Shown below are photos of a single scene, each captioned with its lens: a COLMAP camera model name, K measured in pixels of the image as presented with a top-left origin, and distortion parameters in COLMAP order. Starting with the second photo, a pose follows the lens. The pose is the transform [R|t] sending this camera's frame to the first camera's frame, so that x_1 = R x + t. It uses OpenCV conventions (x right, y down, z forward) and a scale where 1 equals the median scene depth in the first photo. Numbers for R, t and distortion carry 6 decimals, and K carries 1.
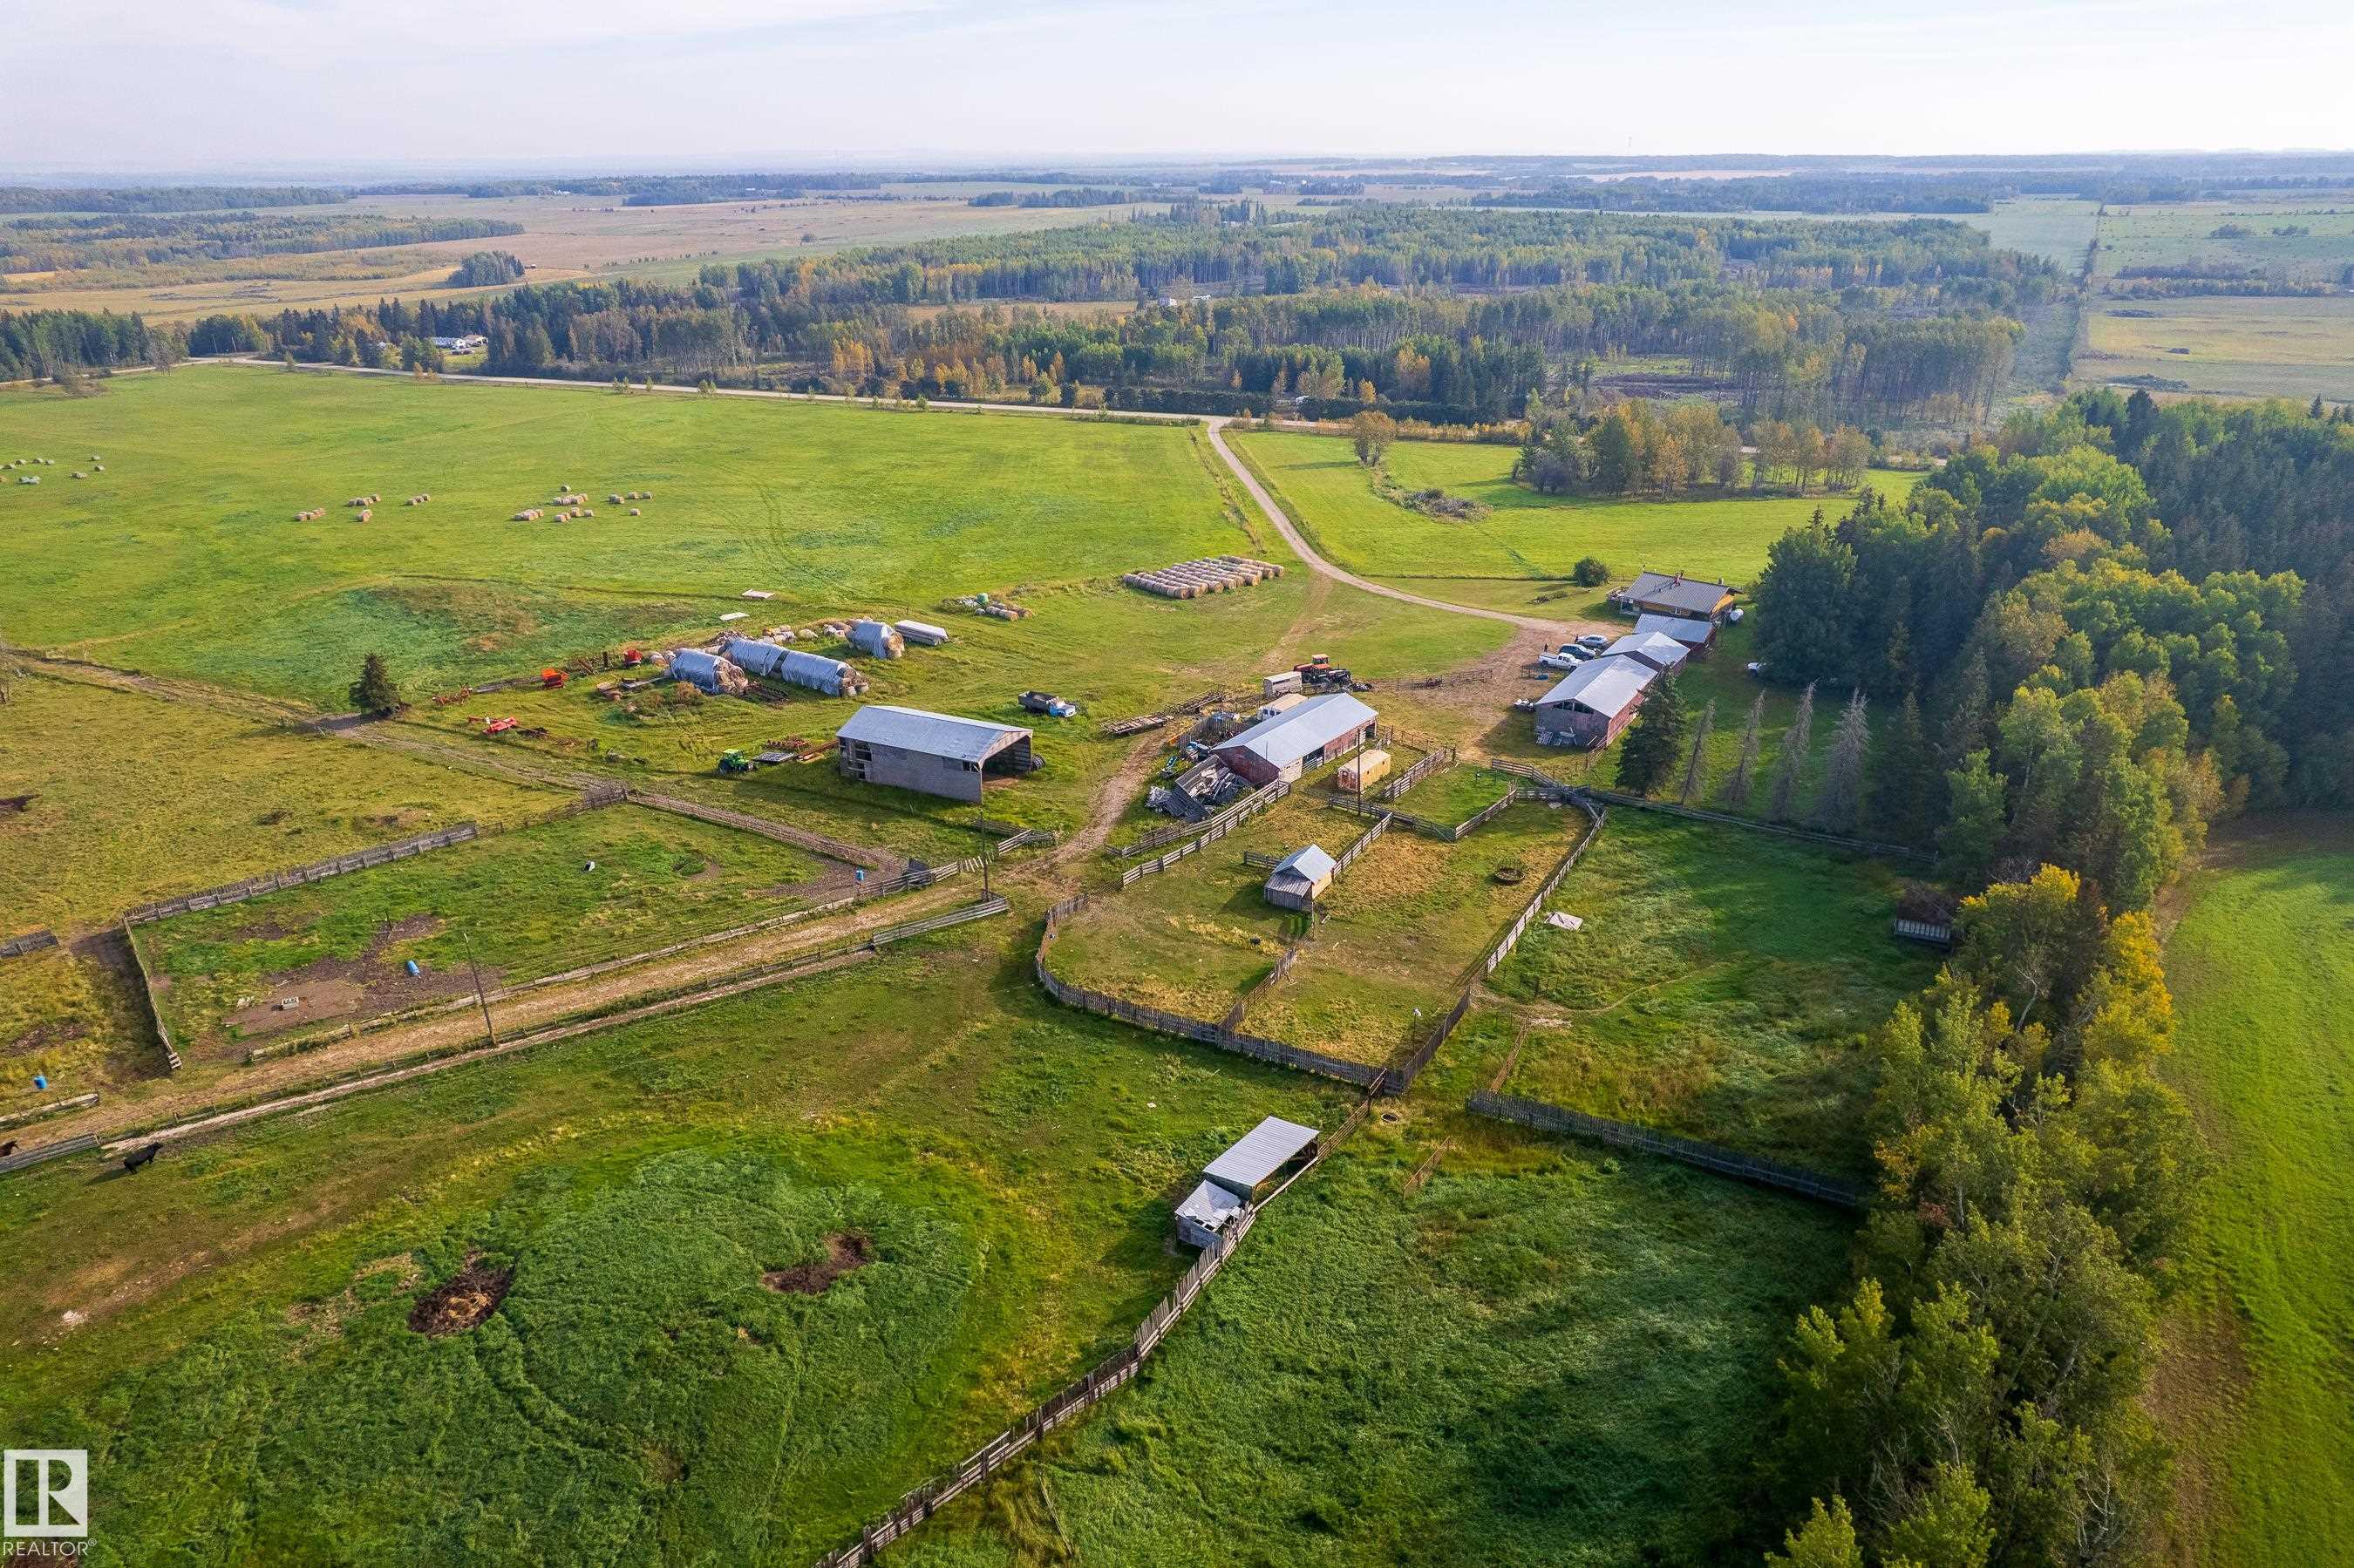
lens RADIAL K [[1504.9, 0, 1179.2], [0, 1504.9, 783.8], [0, 0, 1]] dist [-0.077897, 0.066390]
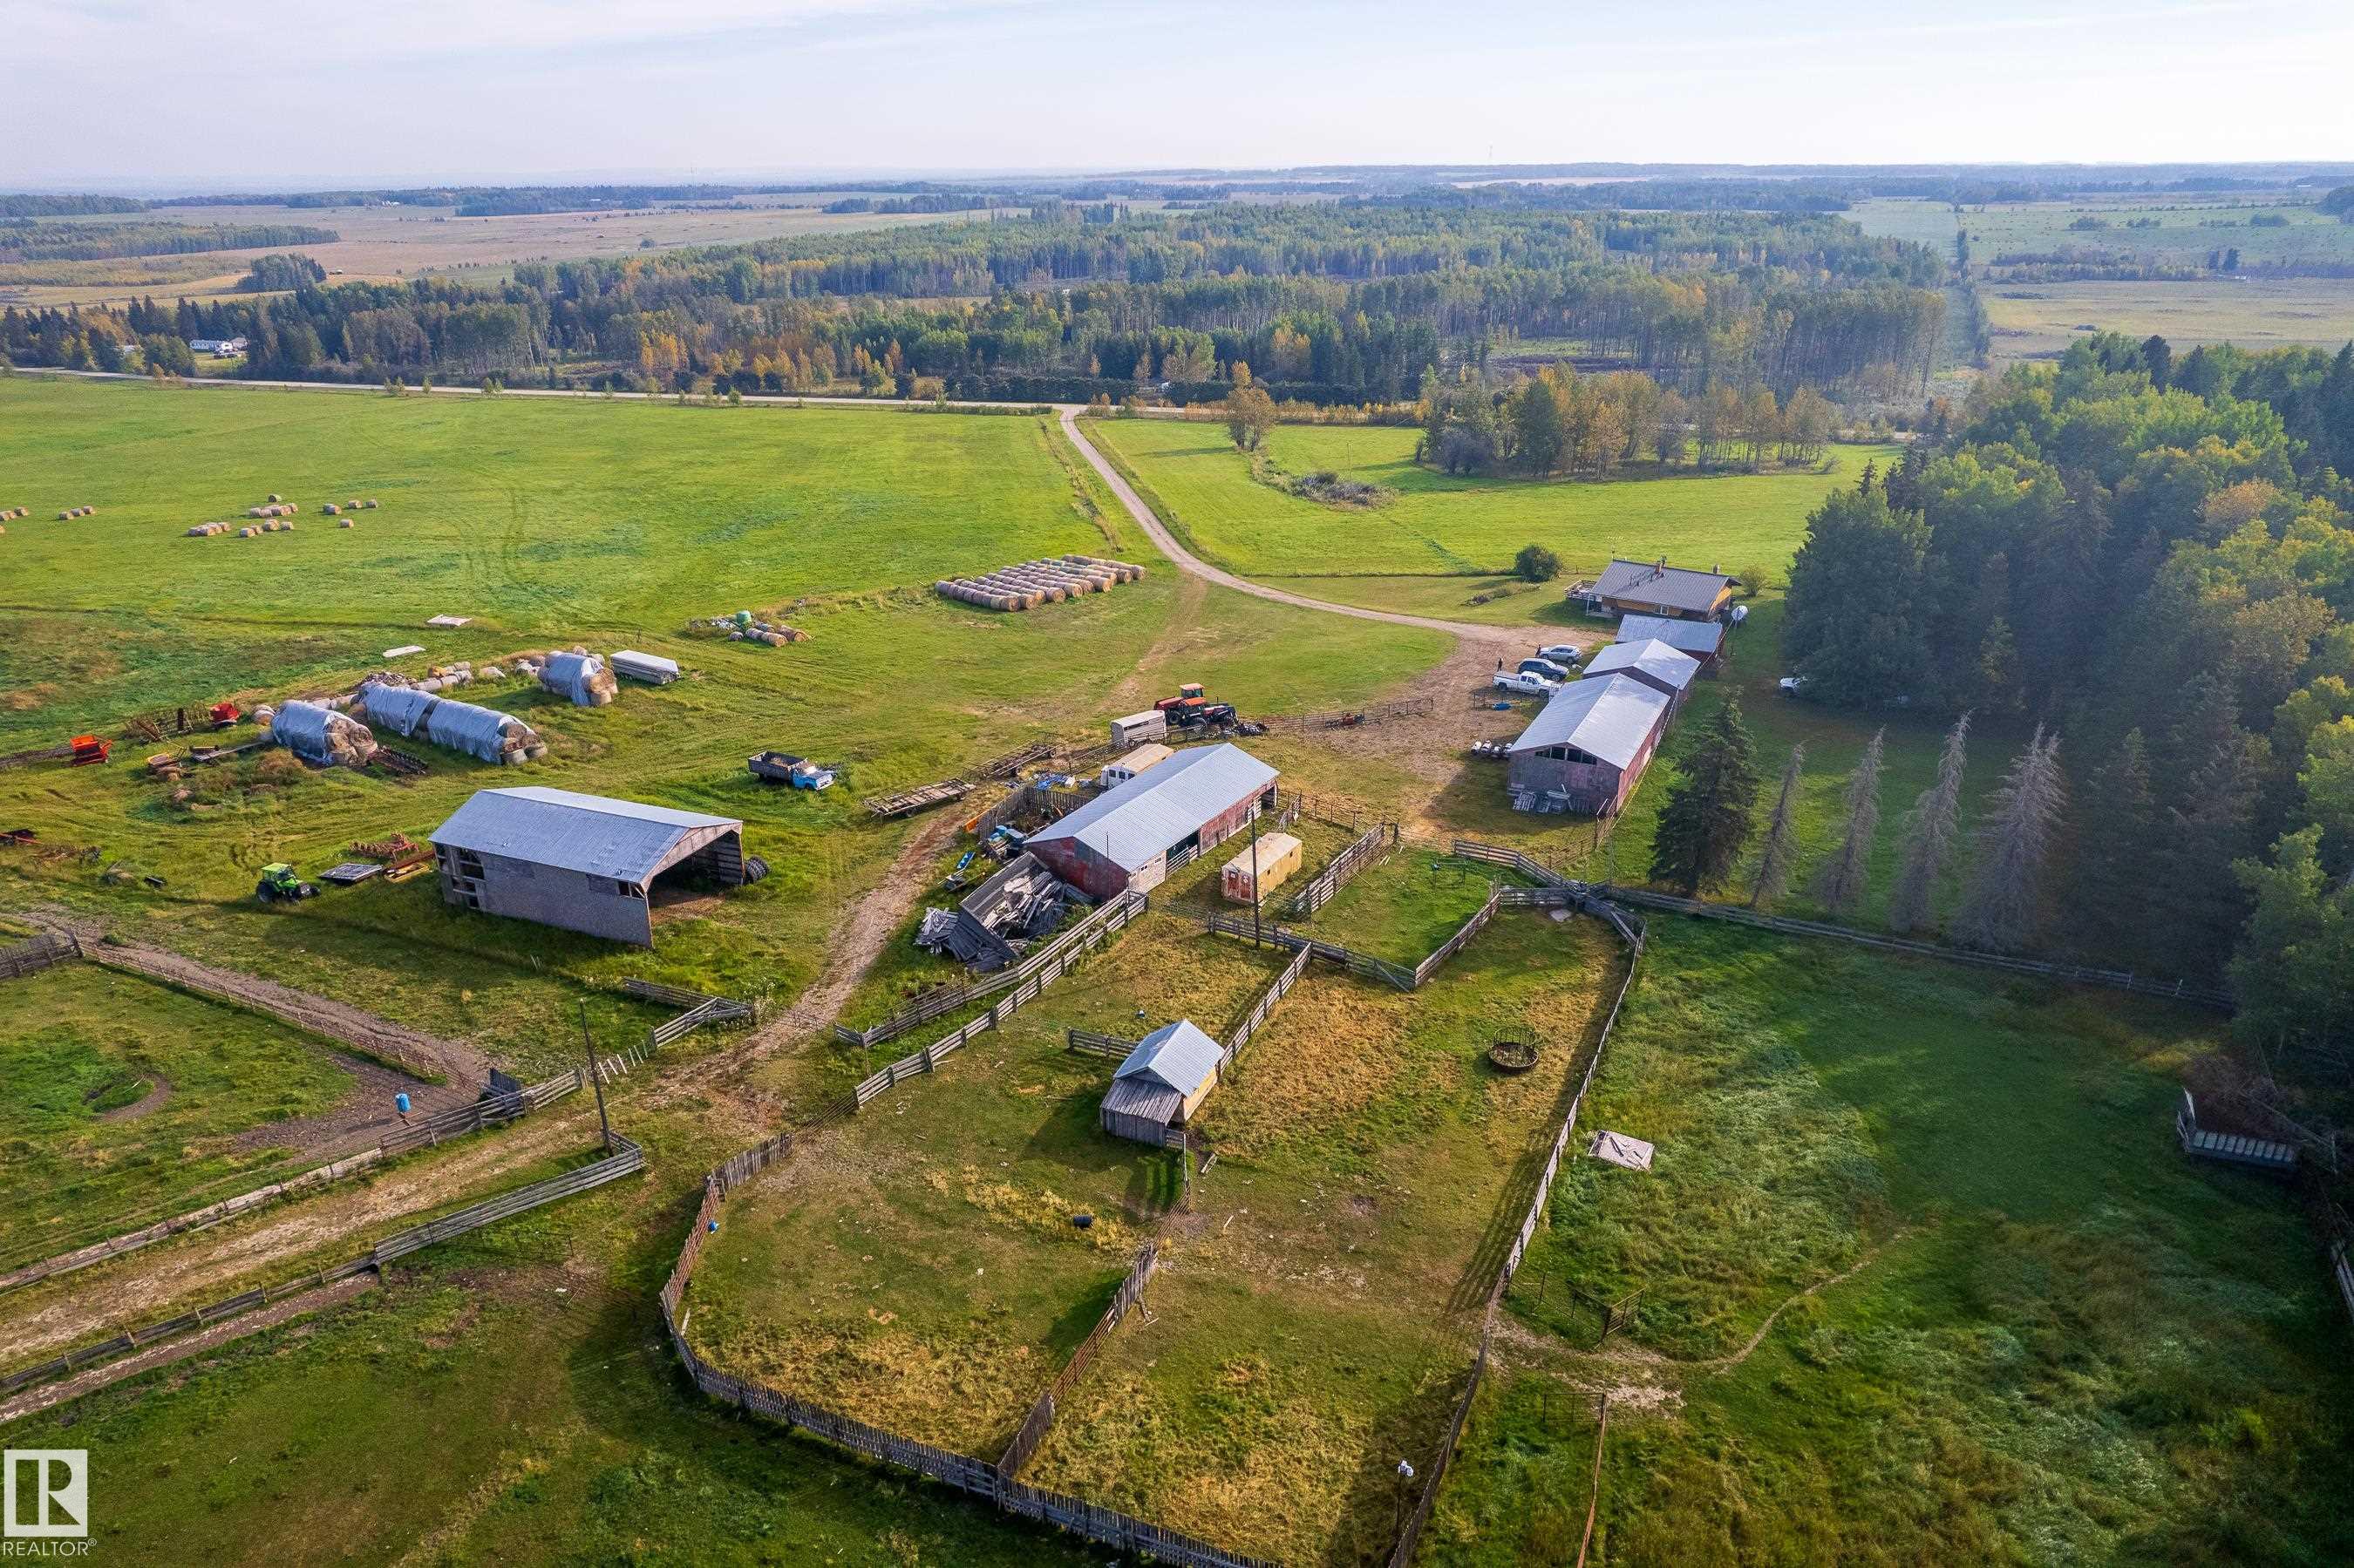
lens RADIAL K [[1504.9, 0, 1179.4], [0, 1504.9, 786.4], [0, 0, 1]] dist [-0.077897, 0.066390]
pose [[0.996538, -0.033773, 0.075969, 0.020740], [0.034362, 0.999389, -0.006462, -0.021109], [-0.075705, 0.009050, 0.997089, 0.186589]]
